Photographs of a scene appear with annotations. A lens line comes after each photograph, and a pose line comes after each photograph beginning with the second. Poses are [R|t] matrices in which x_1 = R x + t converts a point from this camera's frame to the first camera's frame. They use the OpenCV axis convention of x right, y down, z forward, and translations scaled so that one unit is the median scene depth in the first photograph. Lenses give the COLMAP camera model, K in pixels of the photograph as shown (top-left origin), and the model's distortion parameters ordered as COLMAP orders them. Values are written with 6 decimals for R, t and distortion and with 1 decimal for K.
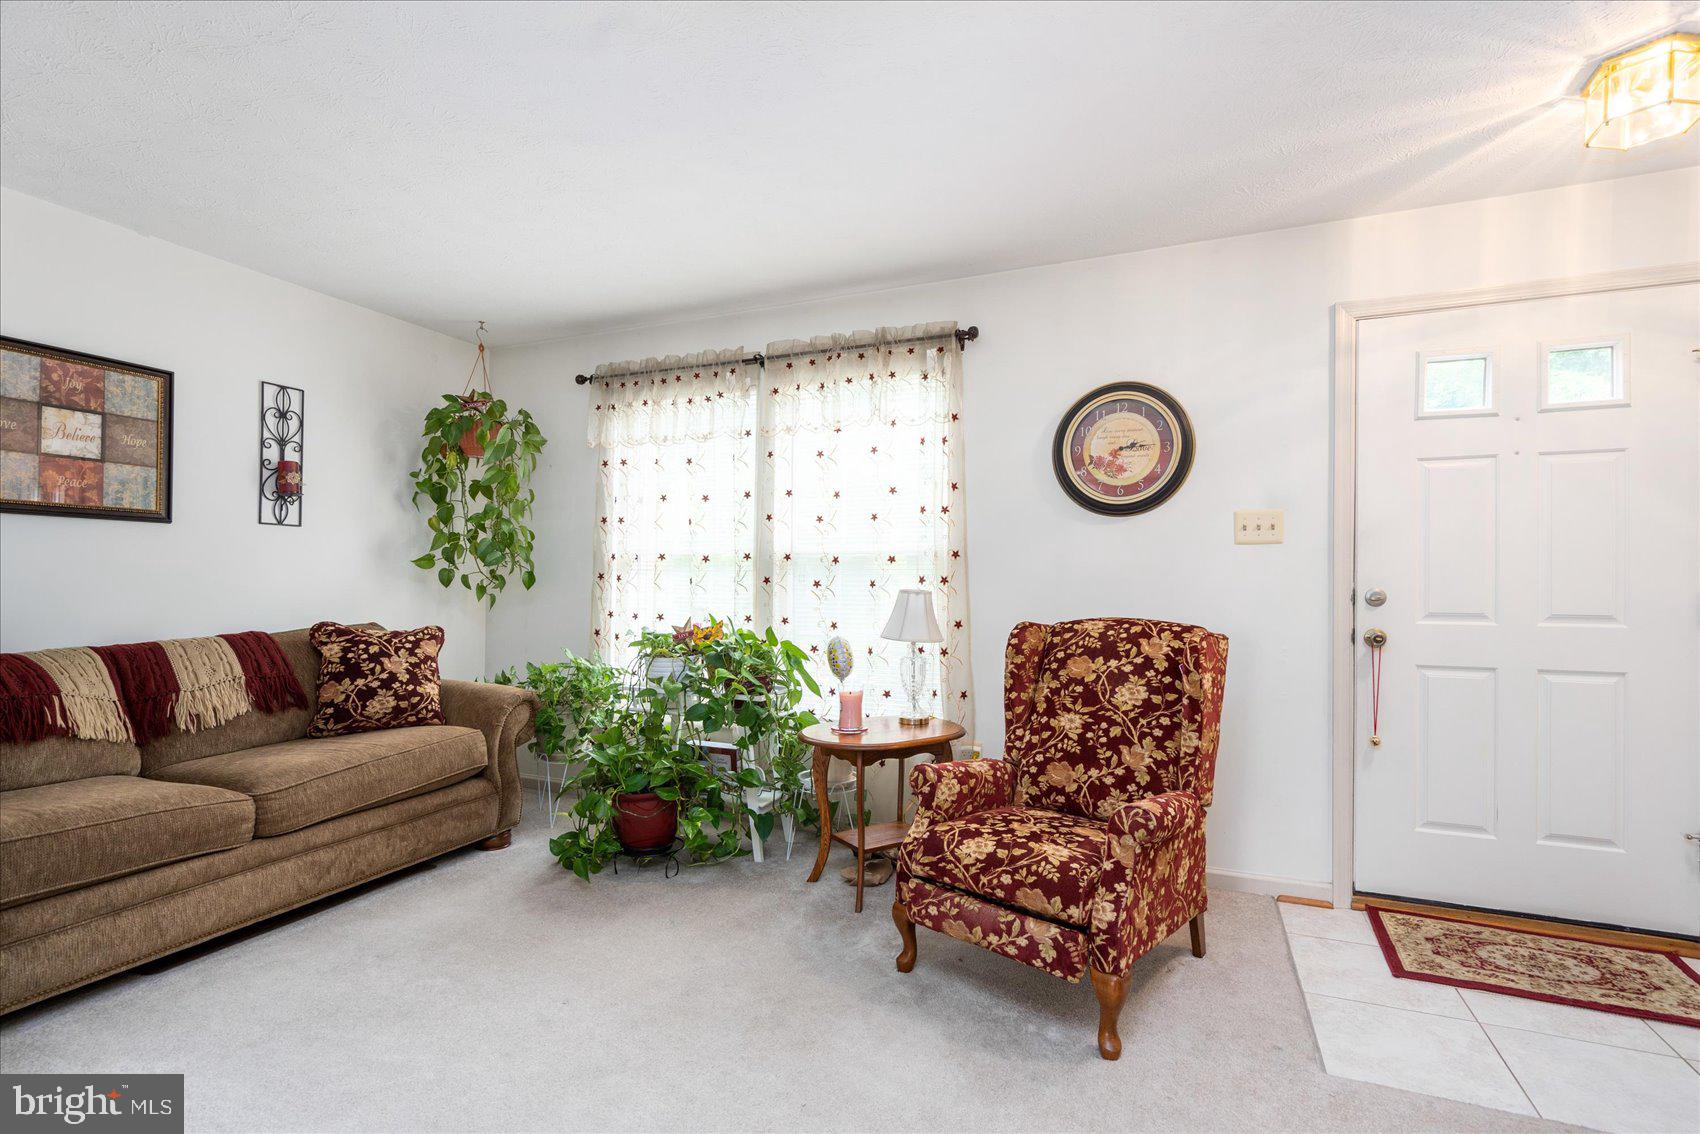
lens RADIAL K [[785.7, 0, 852.1], [0, 785.7, 586.4], [0, 0, 1]] dist [0.000365, 0.000127]
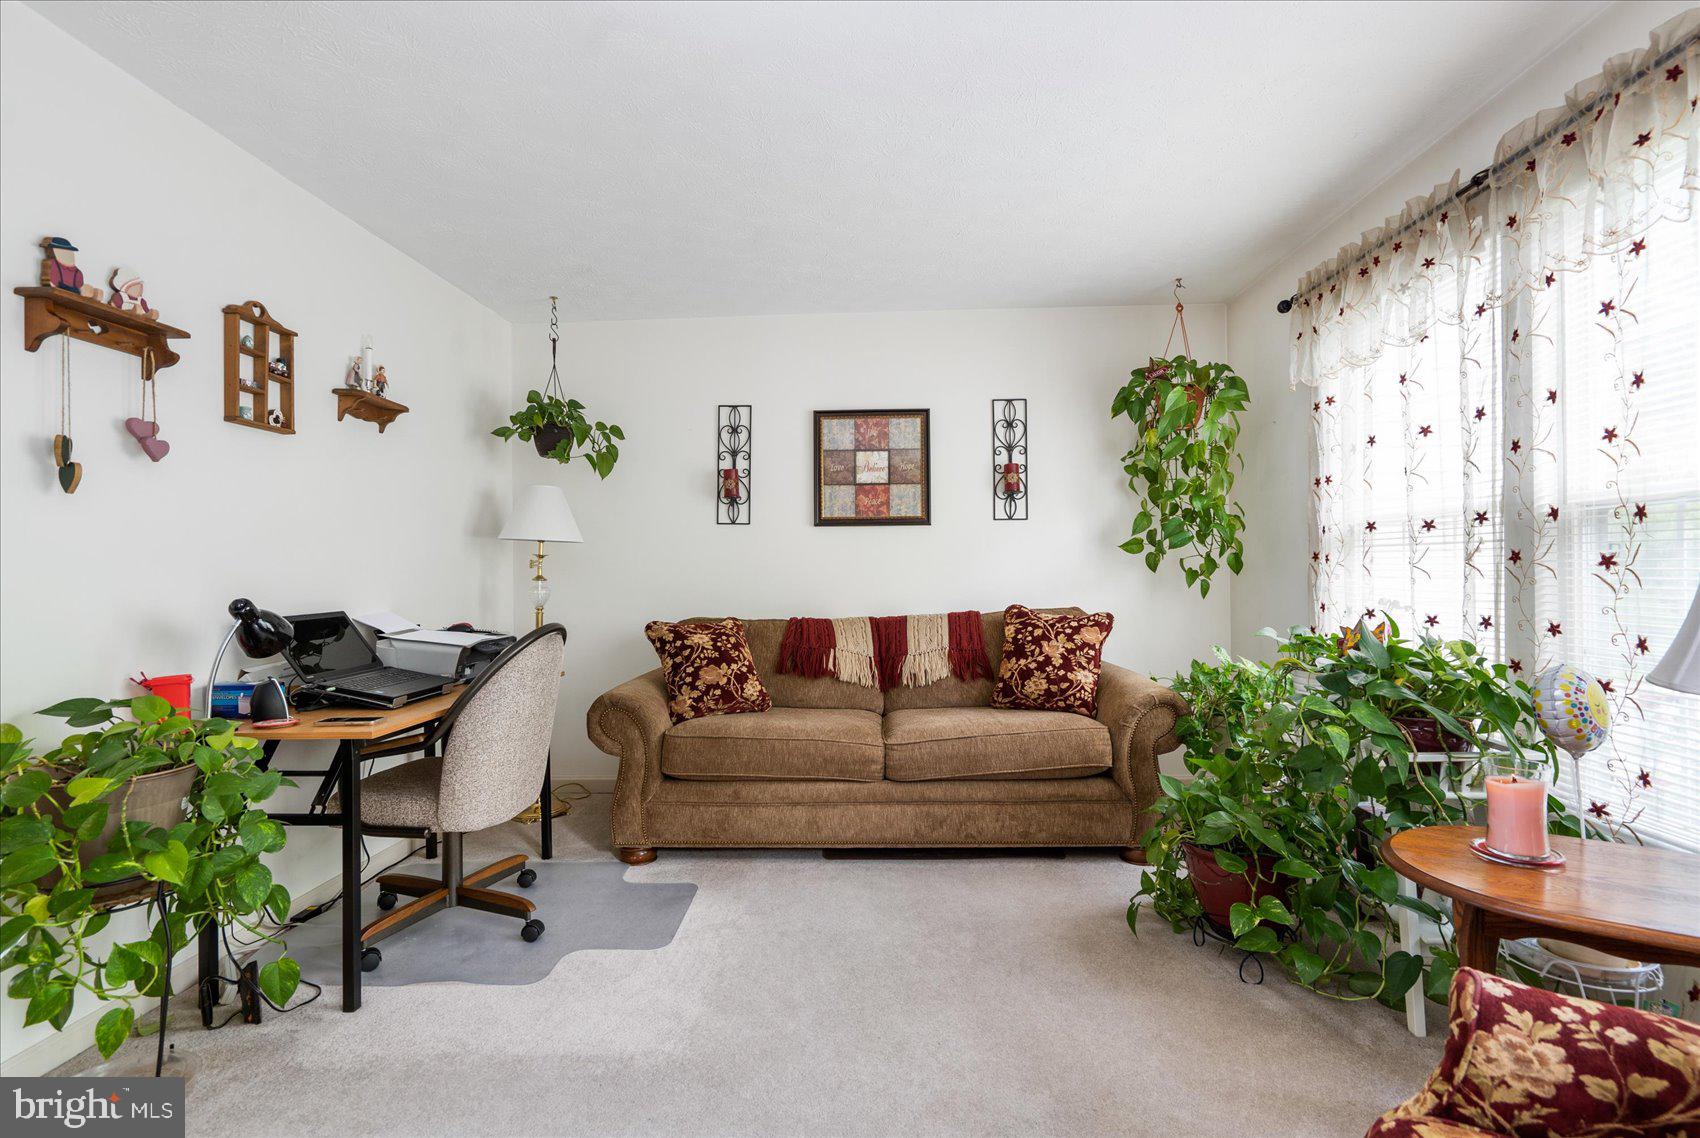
lens RADIAL K [[780.4, 0, 848.1], [0, 780.4, 572.2], [0, 0, 1]] dist [-0.011659, 0.005621]
pose [[0.358915, -0.006957, -0.933344, 0.282979], [0.009641, 0.999947, -0.003746, 0.001076], [0.933321, -0.007654, 0.358963, 0.400860]]
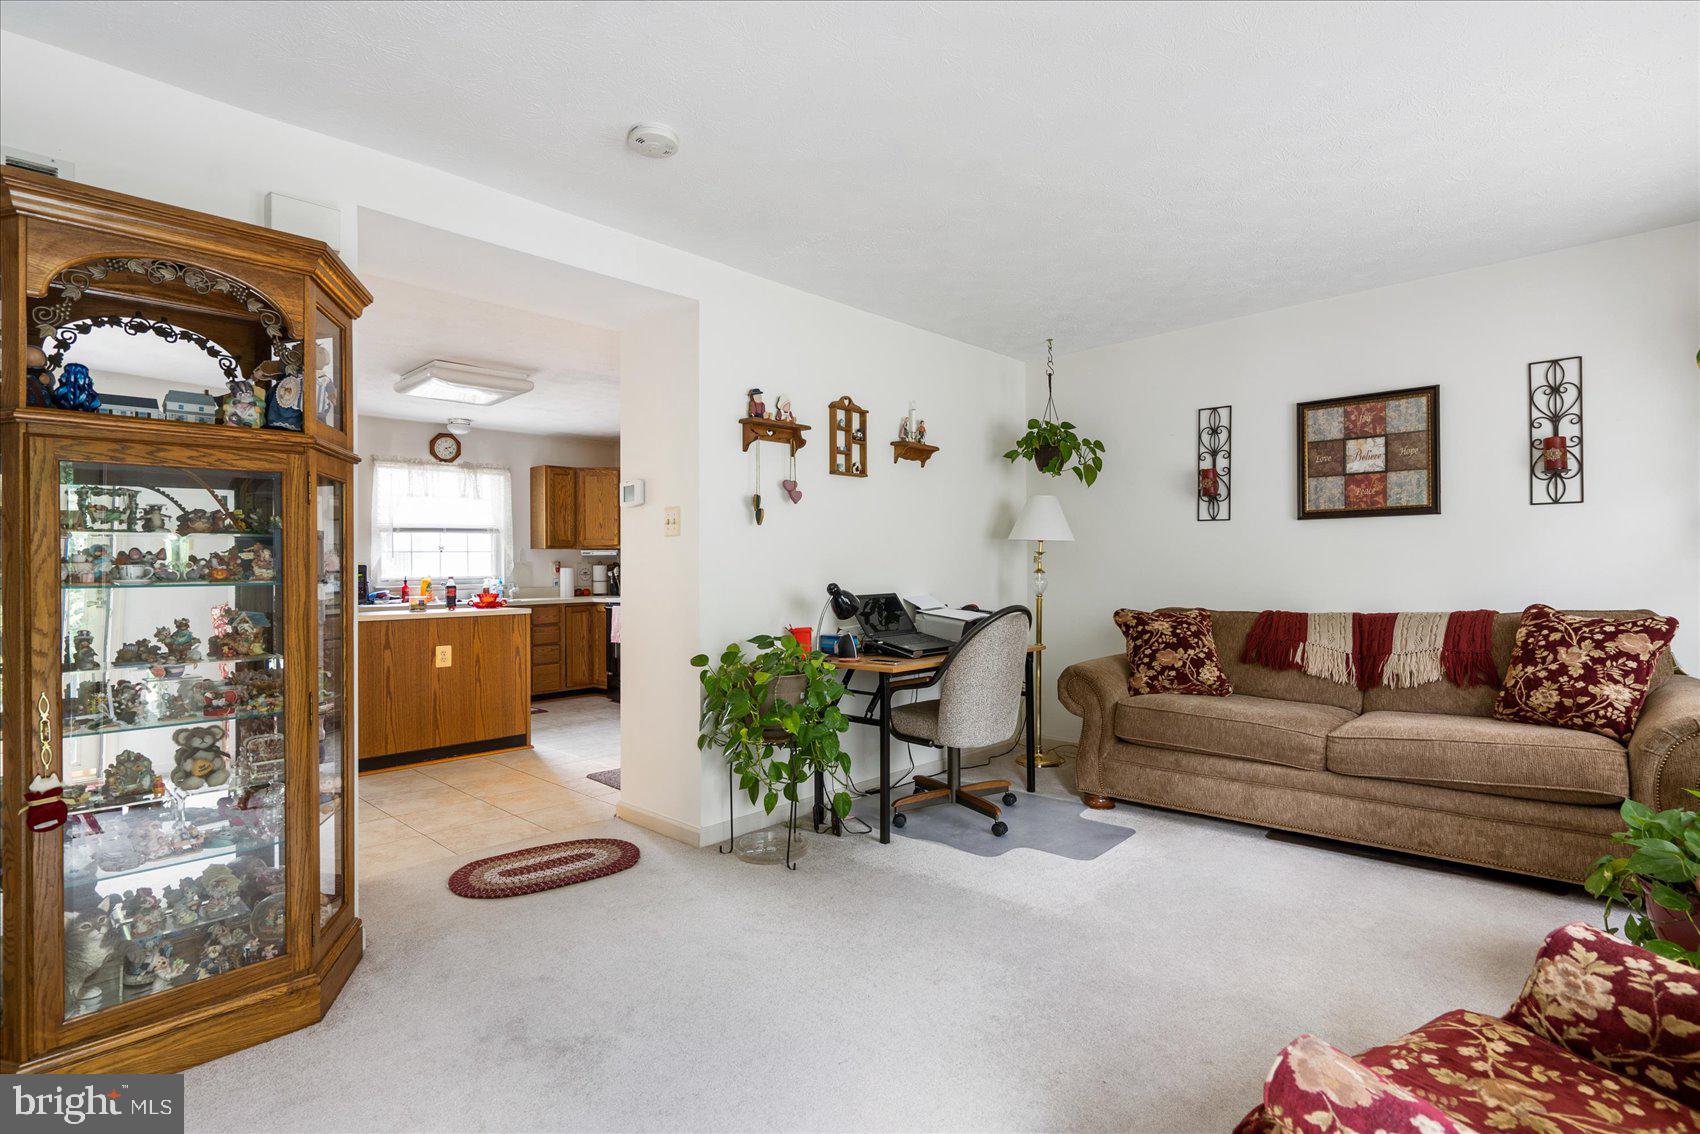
lens RADIAL K [[818.5, 0, 849.9], [0, 818.5, 568.1], [0, 0, 1]] dist [-0.001724, 0.000732]
pose [[-0.338044, -0.001616, -0.941129, 0.567477], [0.006627, 0.999970, -0.004097, -0.000303], [0.941107, -0.007622, -0.338023, 0.572316]]
